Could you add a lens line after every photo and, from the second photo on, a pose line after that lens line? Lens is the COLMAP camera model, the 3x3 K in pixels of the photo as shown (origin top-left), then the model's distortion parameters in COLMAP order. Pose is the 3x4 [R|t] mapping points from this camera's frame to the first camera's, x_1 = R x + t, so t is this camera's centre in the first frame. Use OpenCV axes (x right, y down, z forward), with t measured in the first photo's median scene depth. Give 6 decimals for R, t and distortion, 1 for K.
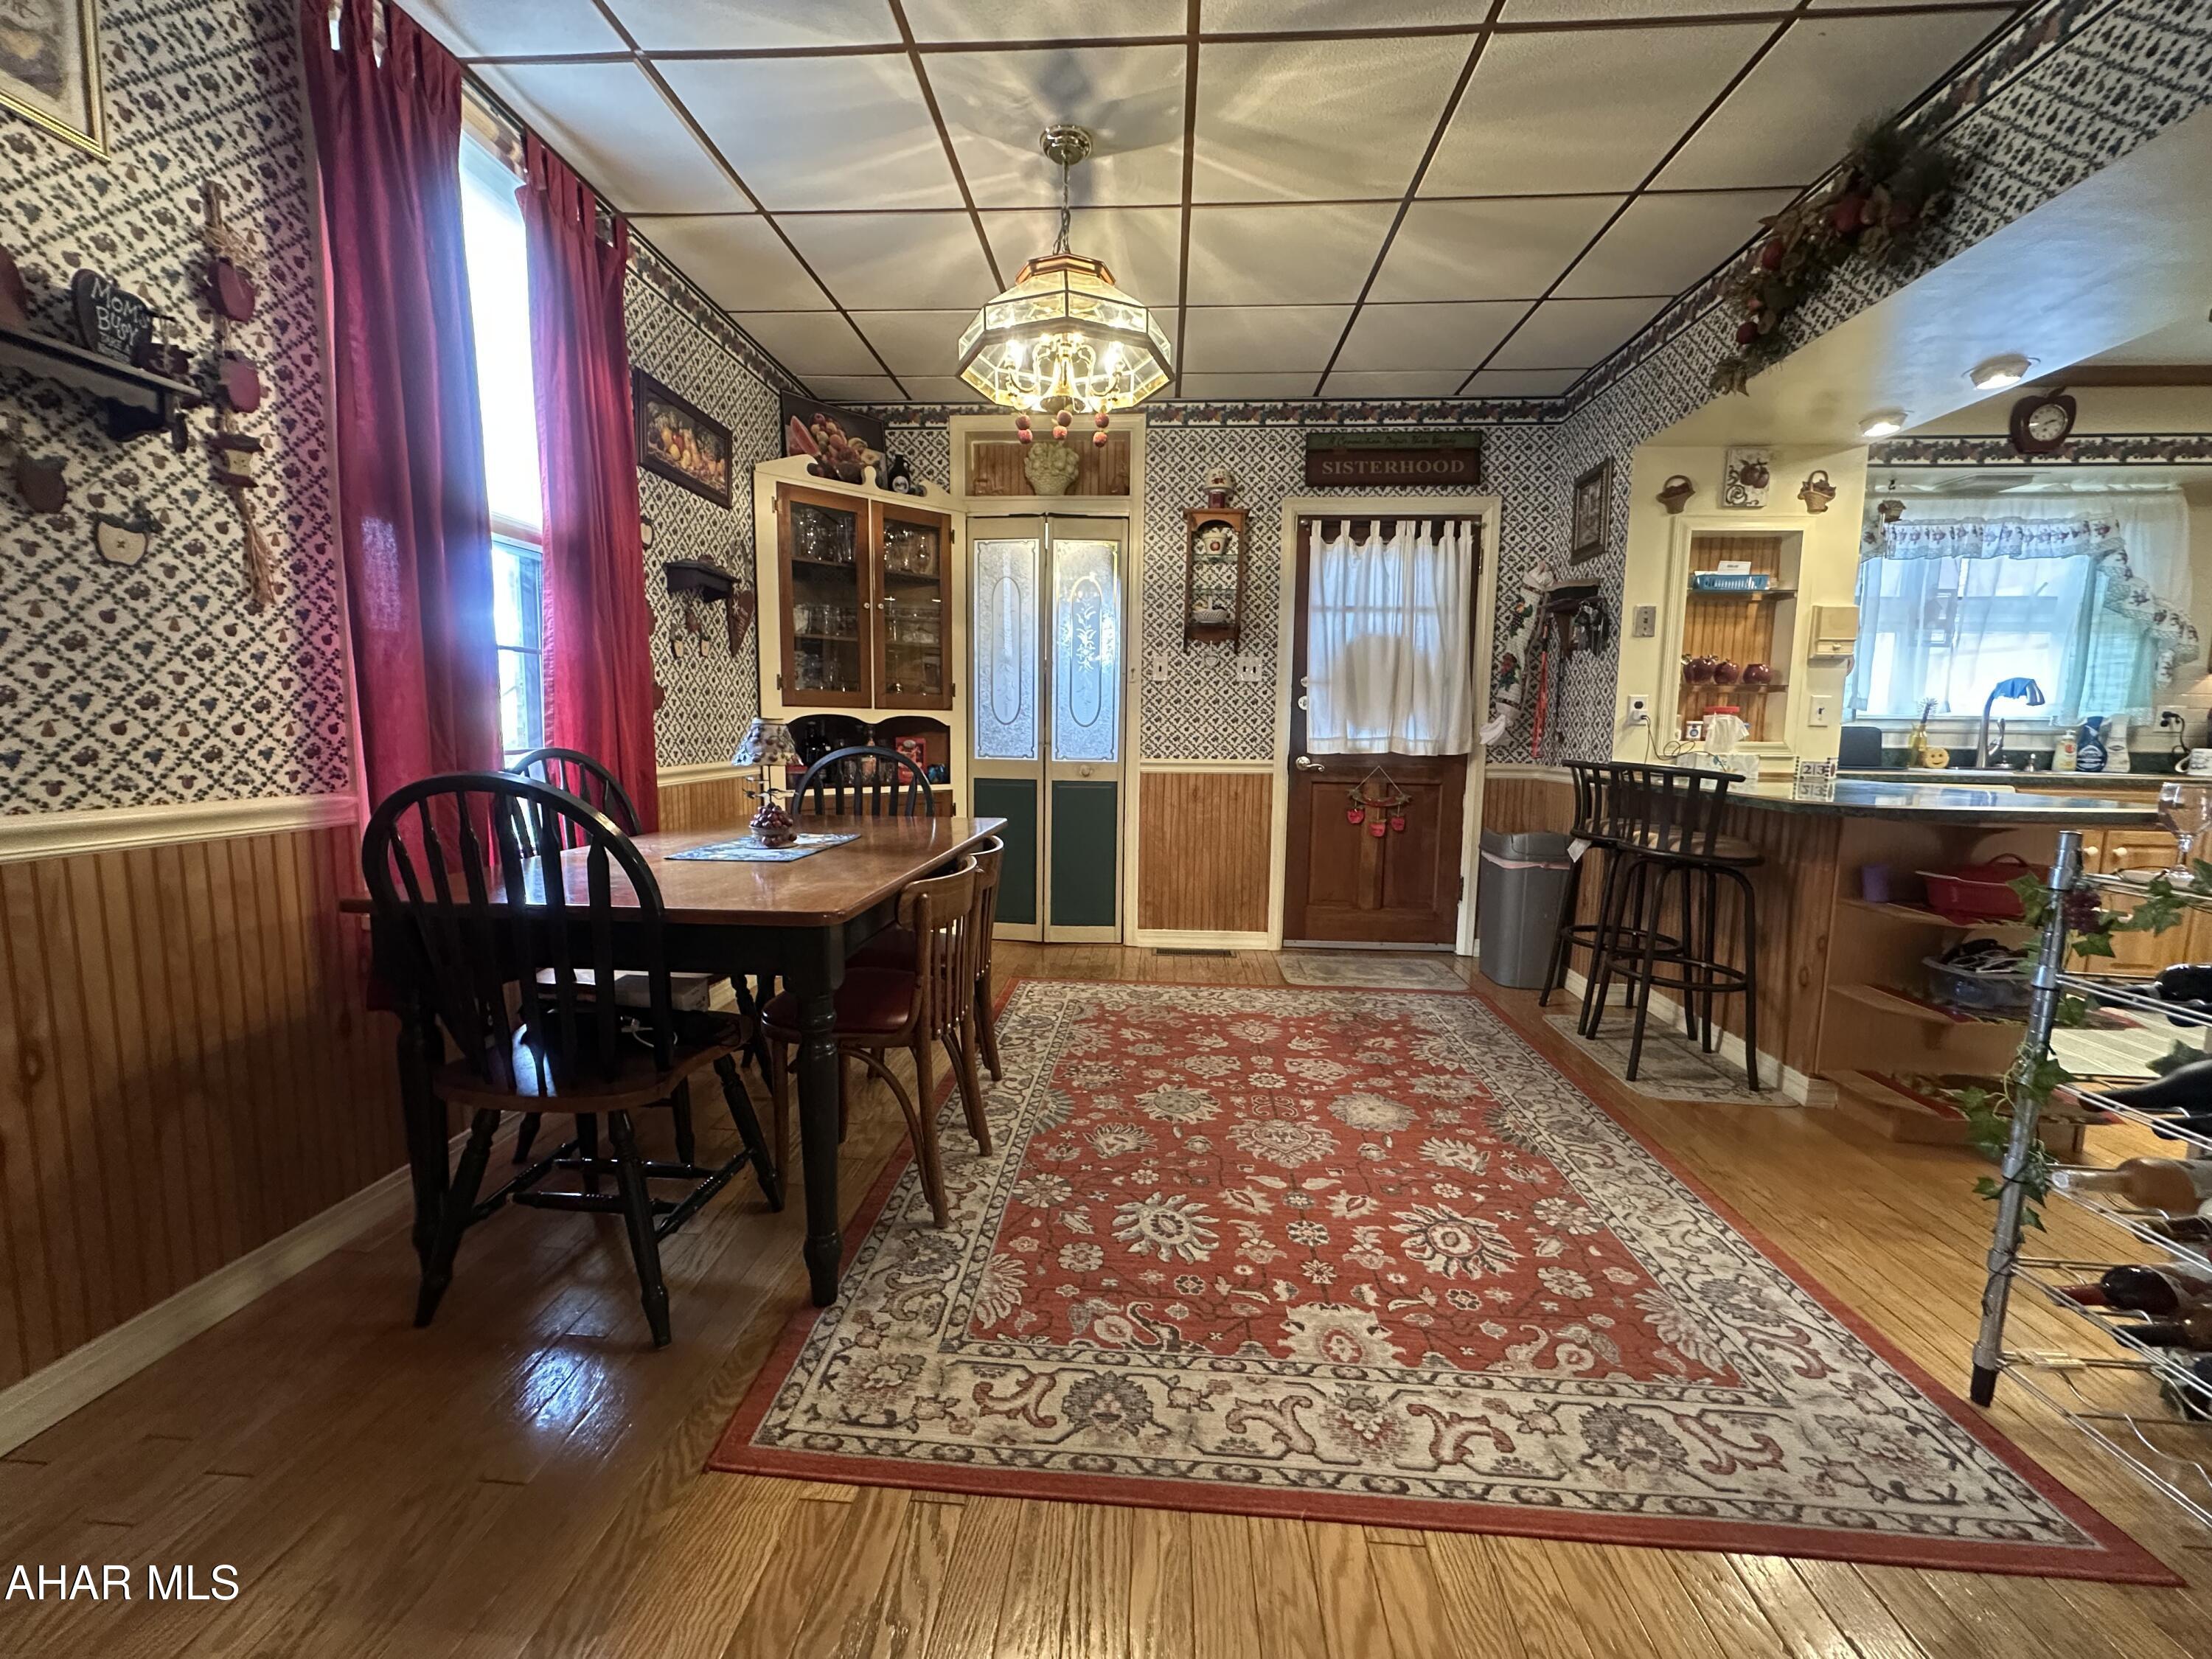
lens RADIAL K [[886.0, 0, 1095.1], [0, 886.0, 834.8], [0, 0, 1]] dist [-0.005314, 0.001736]
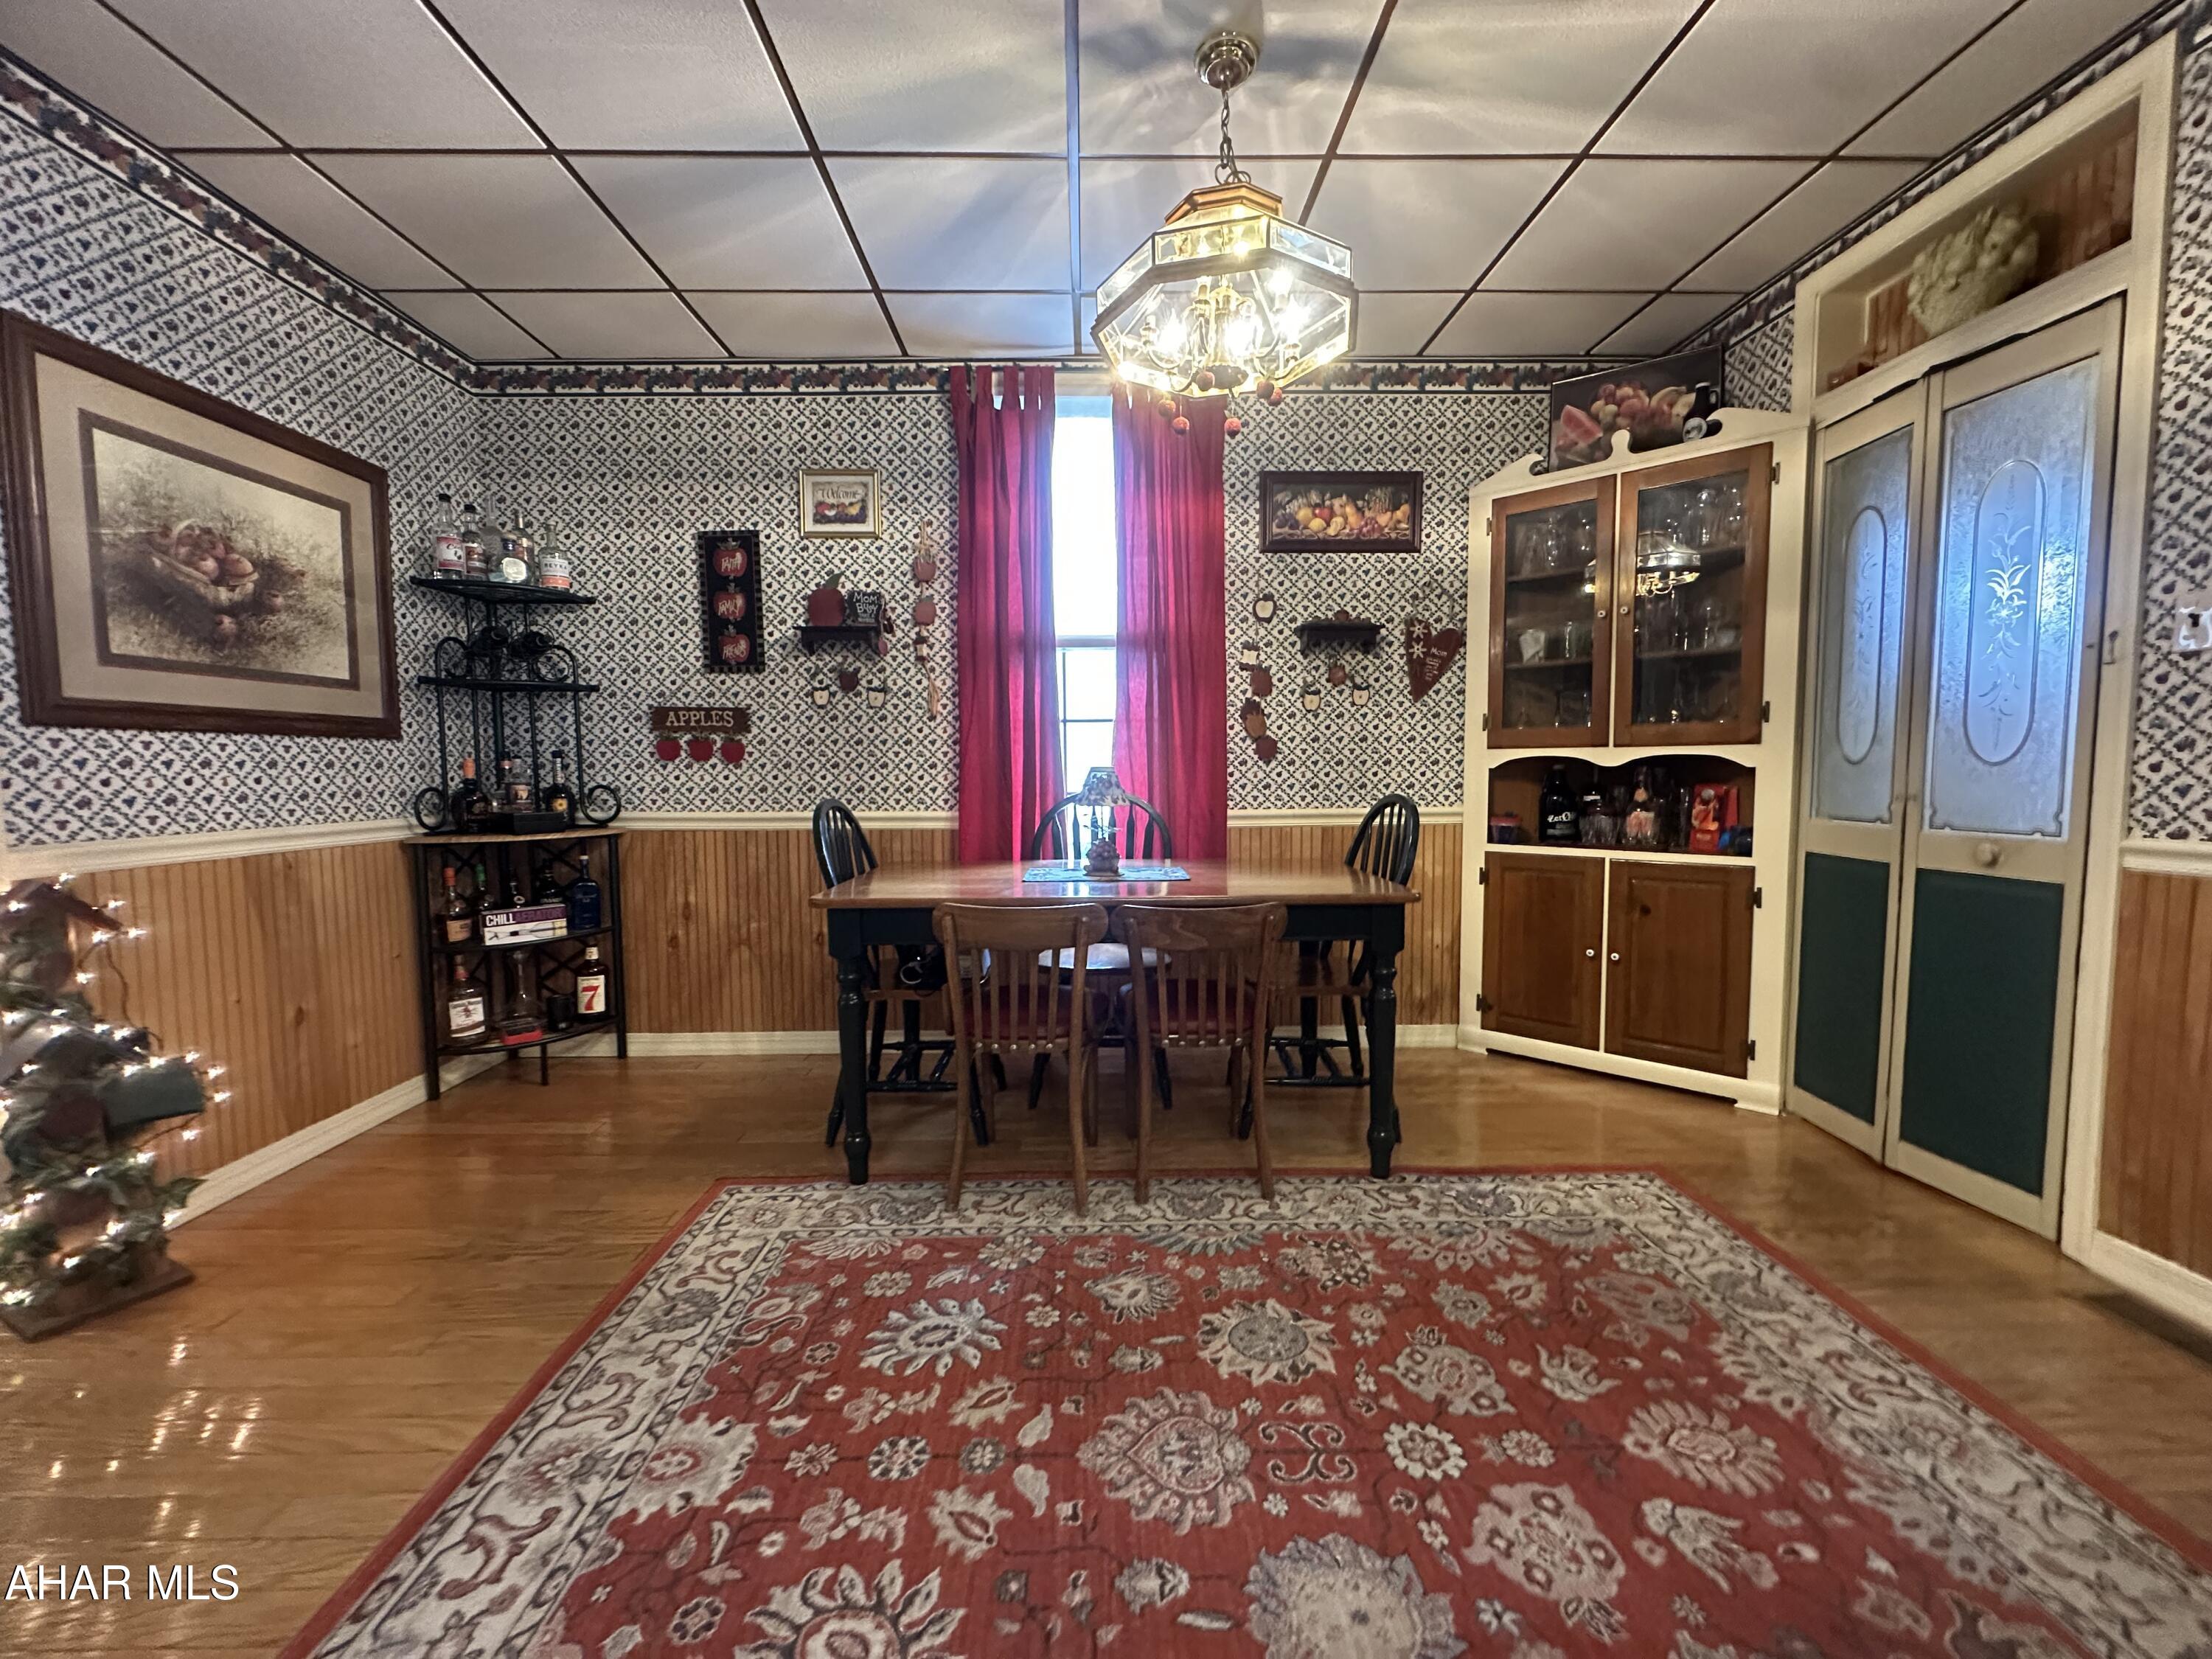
lens RADIAL K [[886.0, 0, 1113.7], [0, 886.0, 834.2], [0, 0, 1]] dist [-0.005314, 0.001736]
pose [[0.092388, 0.060683, -0.993872, 0.680894], [-0.113008, 0.992331, 0.050084, -0.084885], [0.989289, 0.107688, 0.098537, 0.749259]]
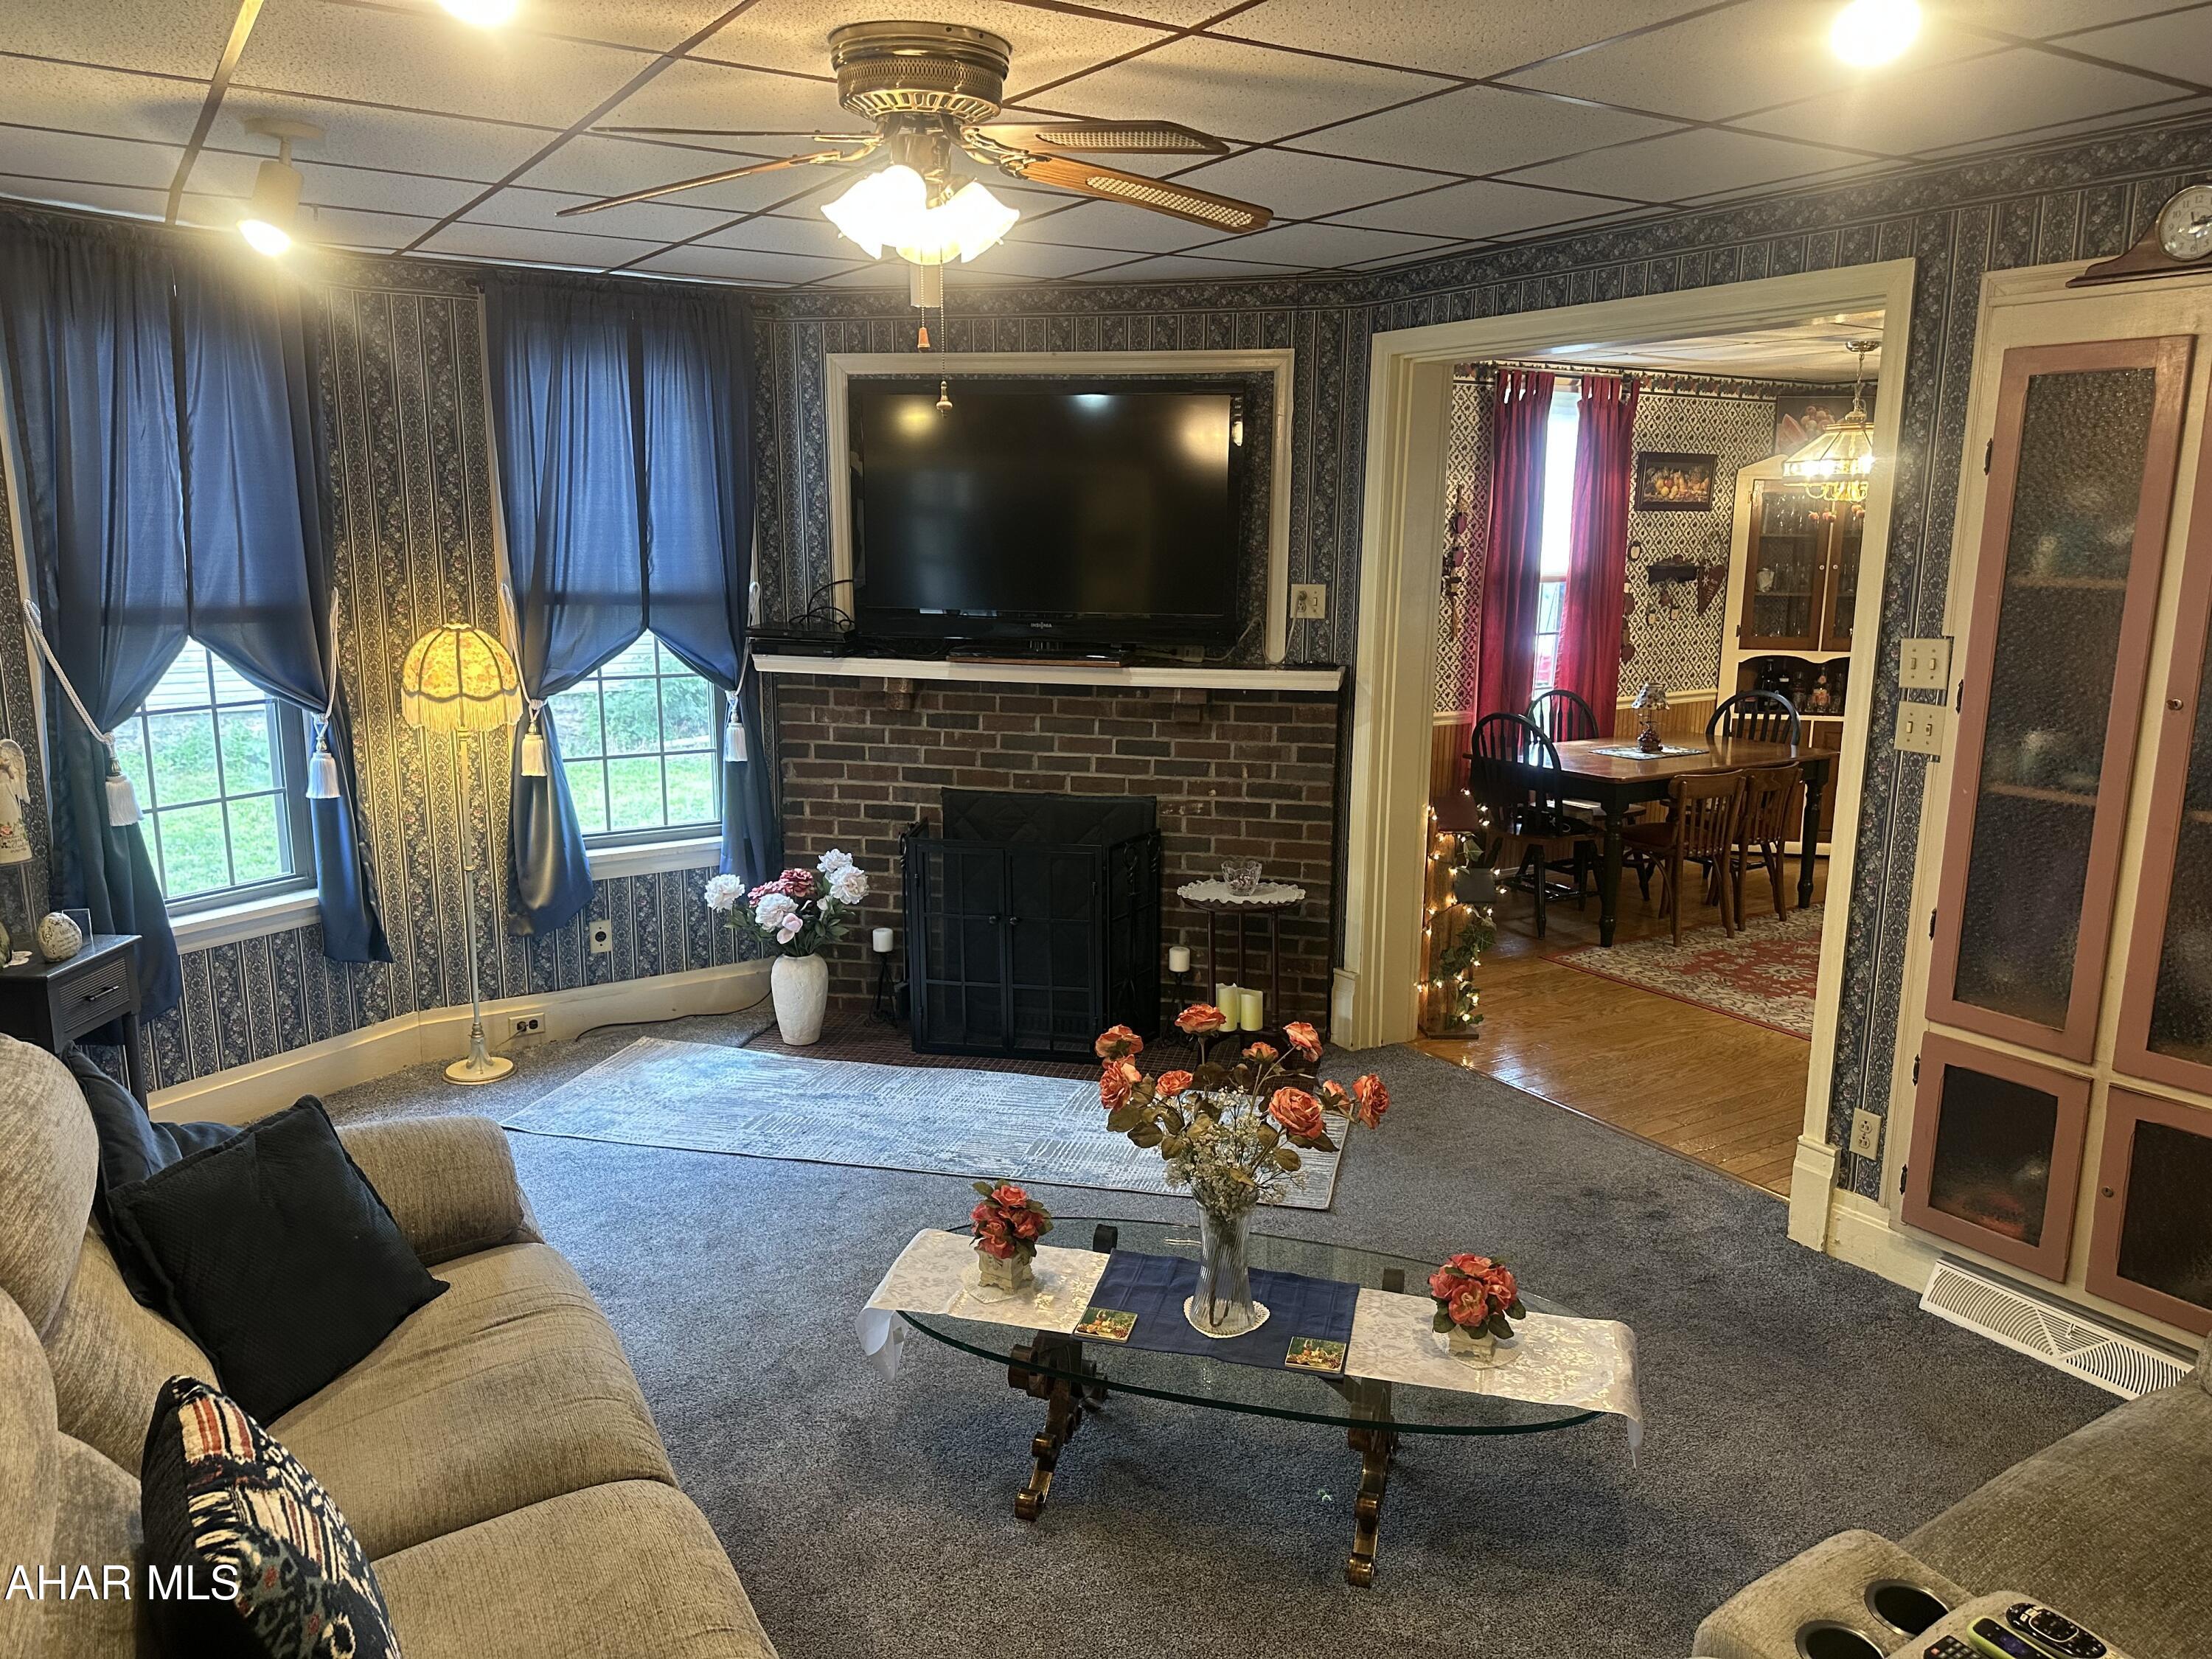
lens RADIAL K [[1586.4, 0, 1102.6], [0, 1586.4, 844.9], [0, 0, 1]] dist [0.039728, -0.004587]
pose [[0.602114, 0.152112, -0.783786, 1.329628], [-0.097004, 0.988349, 0.117292, -0.061092], [0.792495, 0.005407, 0.609854, -1.615972]]
